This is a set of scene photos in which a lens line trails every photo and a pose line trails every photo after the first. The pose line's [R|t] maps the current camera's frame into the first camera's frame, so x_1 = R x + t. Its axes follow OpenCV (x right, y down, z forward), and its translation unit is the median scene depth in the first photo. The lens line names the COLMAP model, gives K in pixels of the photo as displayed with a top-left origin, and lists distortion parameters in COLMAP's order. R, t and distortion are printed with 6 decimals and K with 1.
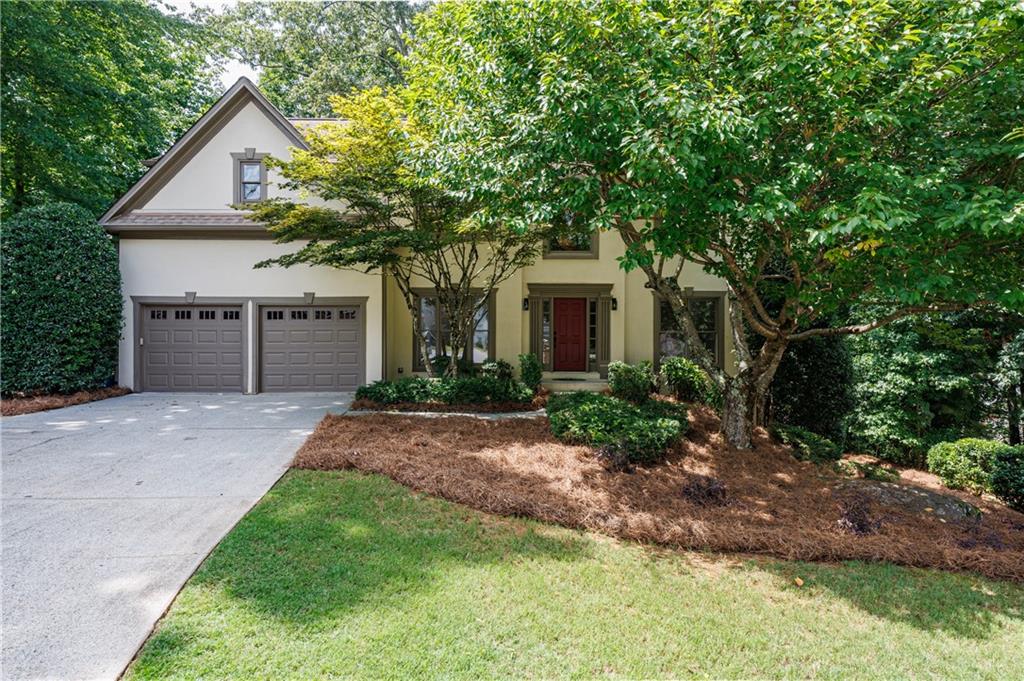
lens RADIAL K [[595.9, 0, 508.0], [0, 595.9, 338.8], [0, 0, 1]] dist [-0.023475, -0.000375]
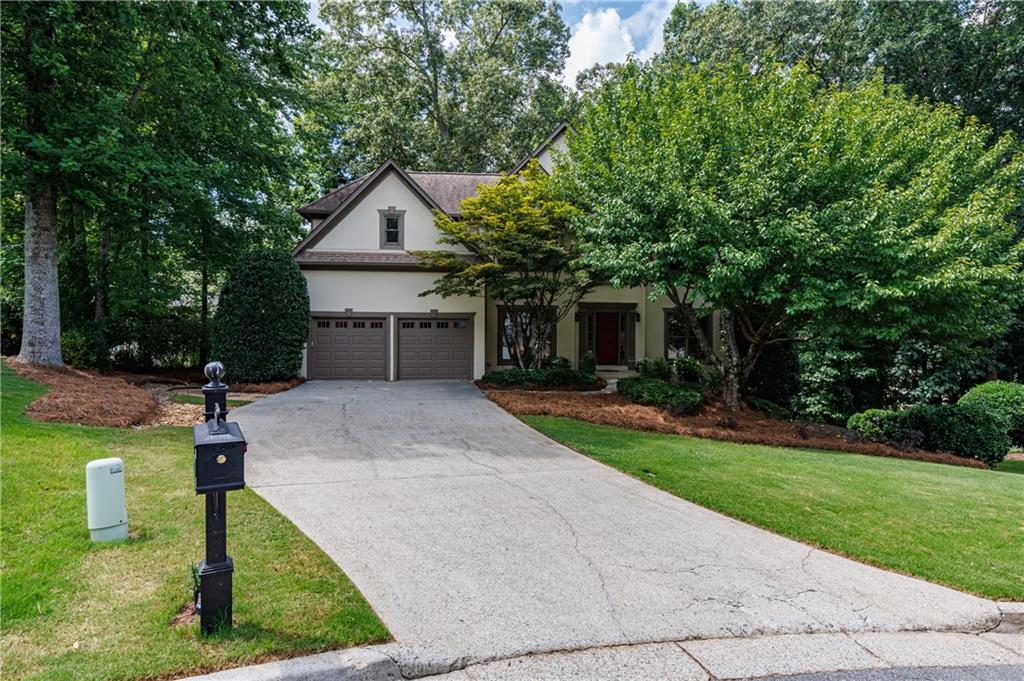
lens RADIAL K [[595.9, 0, 514.9], [0, 595.9, 341.3], [0, 0, 1]] dist [-0.023475, -0.000375]
pose [[0.996239, 0.002153, 0.086617, -0.262393], [-0.003070, 0.999941, 0.010465, -0.017016], [-0.086590, -0.010691, 0.996187, -0.432377]]
